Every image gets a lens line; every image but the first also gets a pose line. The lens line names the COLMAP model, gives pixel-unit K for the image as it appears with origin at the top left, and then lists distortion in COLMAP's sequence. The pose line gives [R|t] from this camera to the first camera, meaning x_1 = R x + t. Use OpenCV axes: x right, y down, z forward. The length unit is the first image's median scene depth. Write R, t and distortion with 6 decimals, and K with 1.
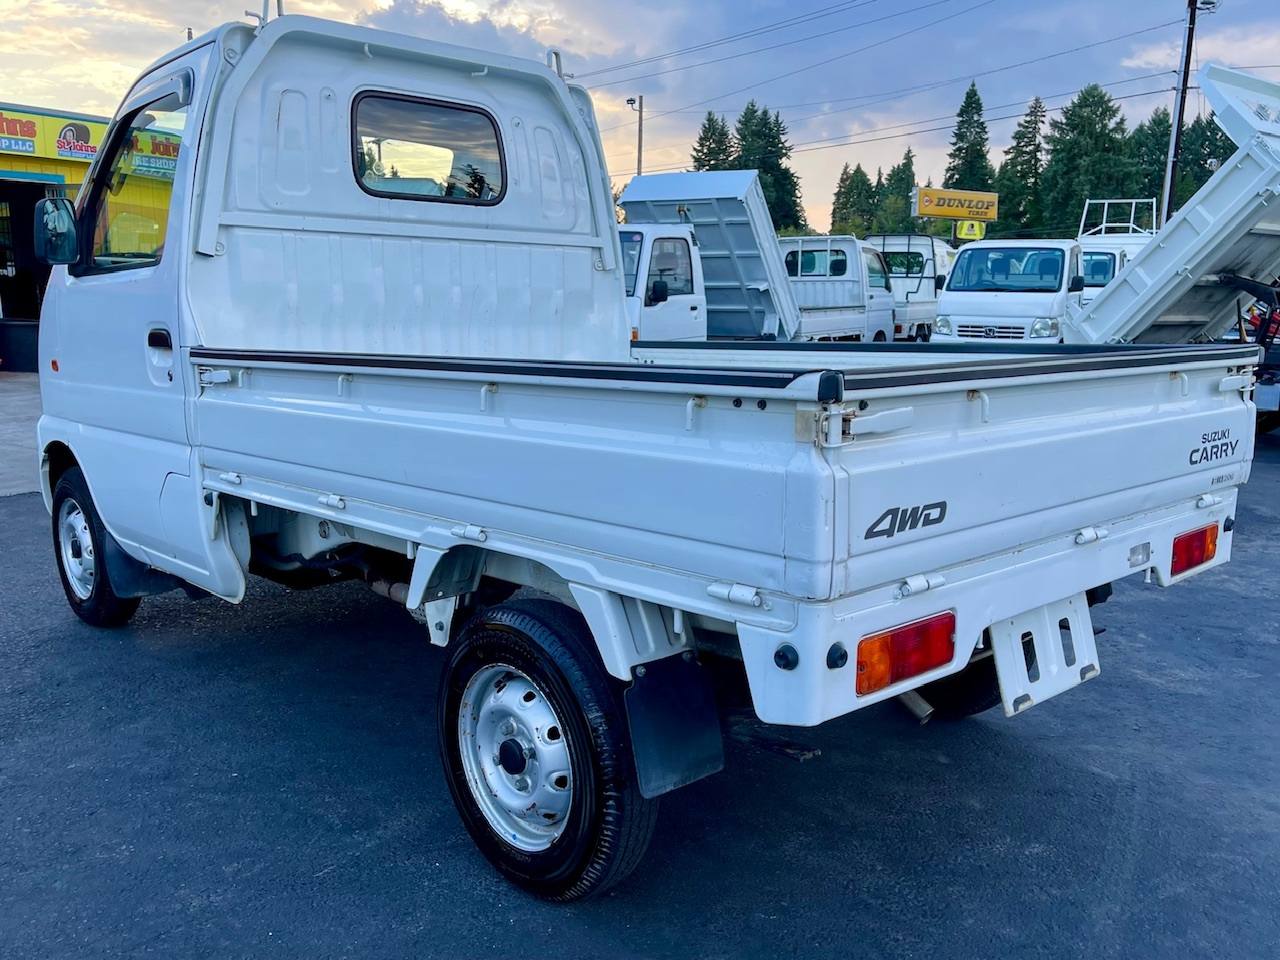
lens RADIAL K [[1104.3, 0, 638.0], [0, 1104.3, 512.4], [0, 0, 1]] dist [0.049493, -0.068908]
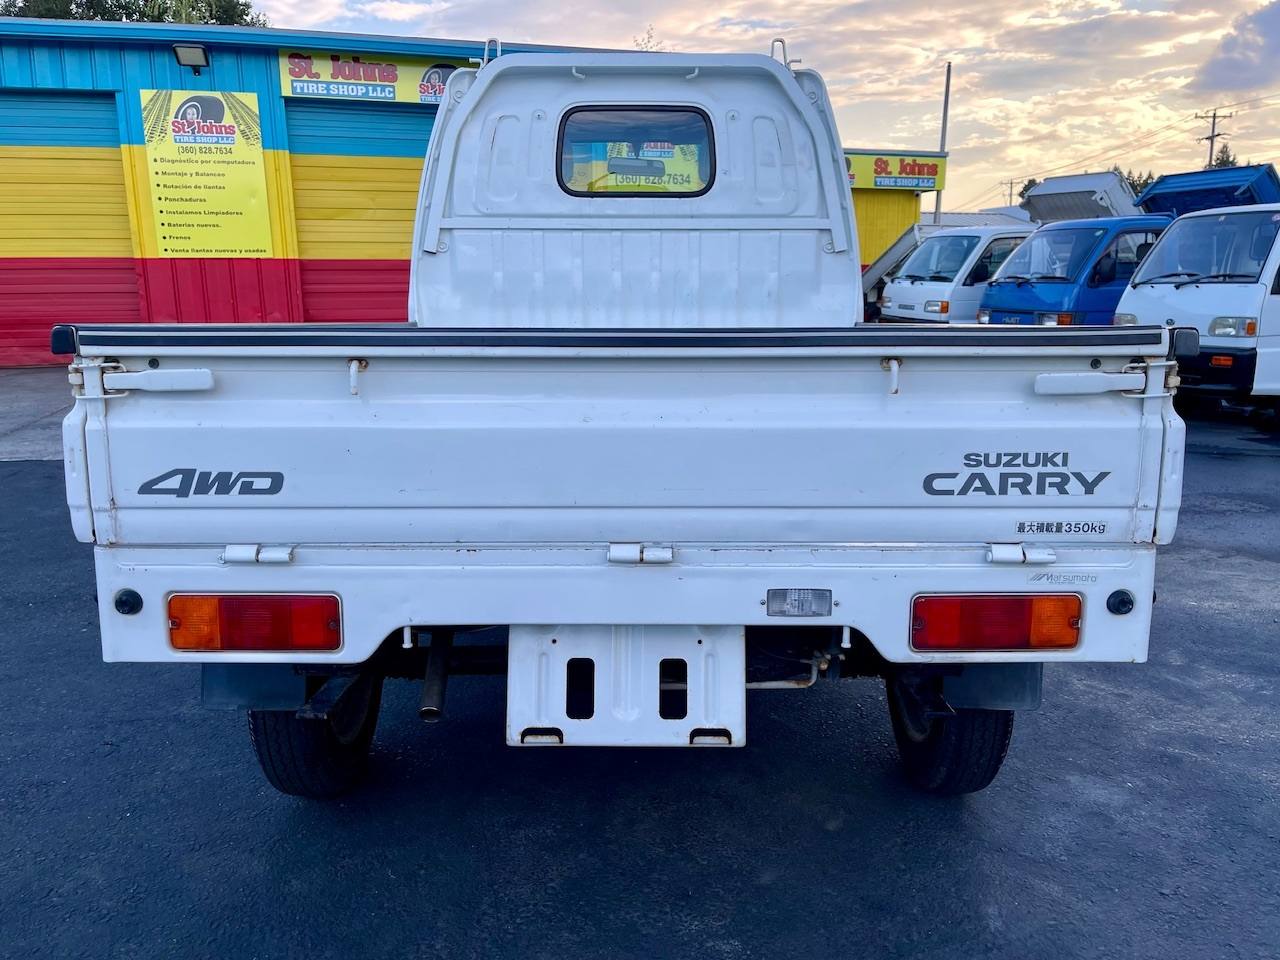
lens RADIAL K [[967.6, 0, 643.7], [0, 967.6, 477.0], [0, 0, 1]] dist [0.077135, -0.116172]
pose [[0.729858, 0.115670, -0.673742, 0.526694], [-0.121455, 0.991842, 0.038711, -0.037728], [0.672723, 0.053576, 0.737952, 0.294135]]
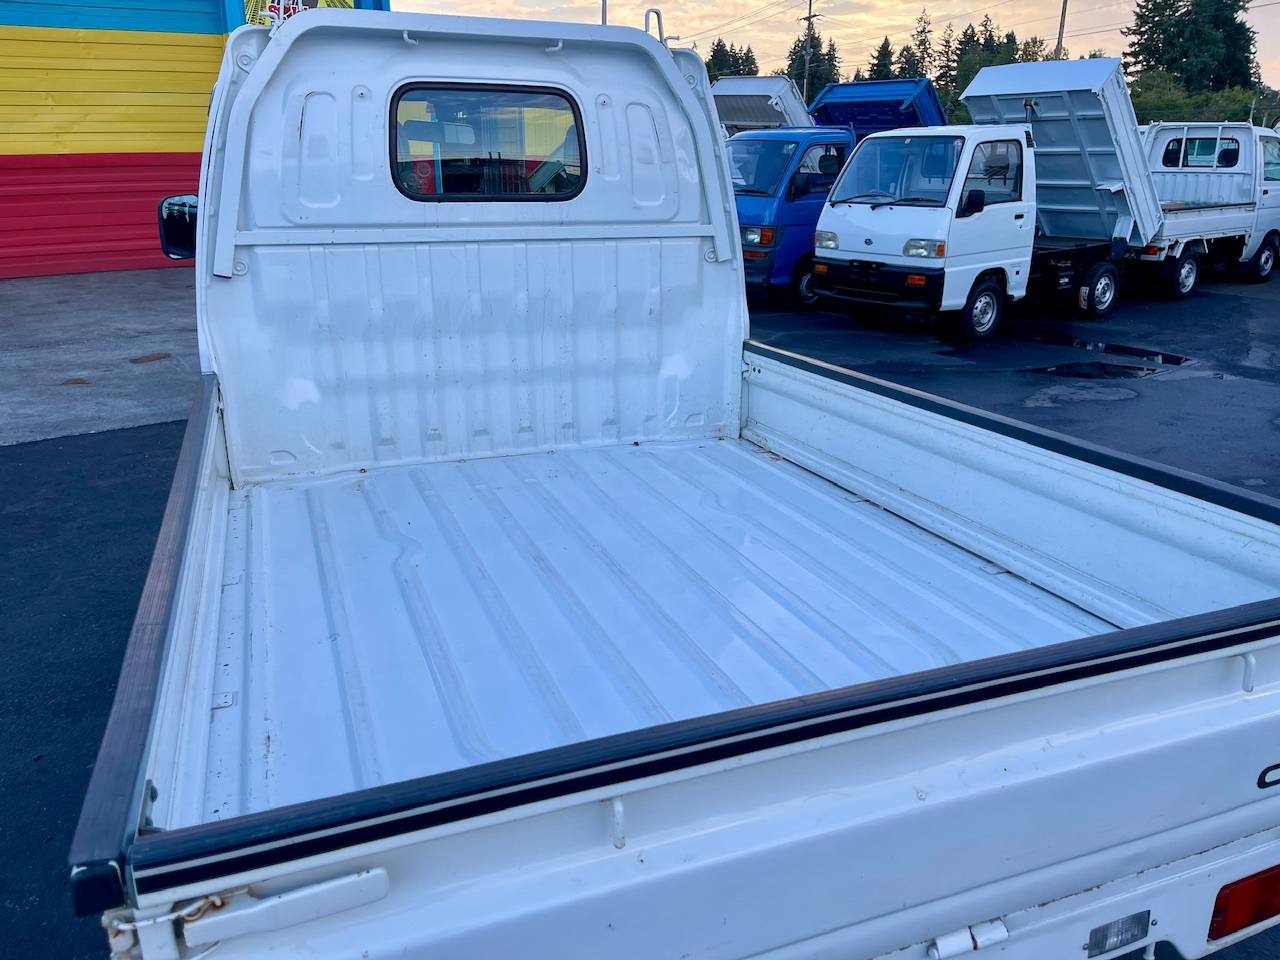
lens RADIAL K [[967.6, 0, 643.7], [0, 967.6, 477.0], [0, 0, 1]] dist [0.077135, -0.116172]
pose [[0.926068, 0.109397, -0.361152, 0.247111], [-0.065205, 0.989050, 0.132394, -0.171368], [0.371681, -0.099057, 0.923061, 0.287250]]
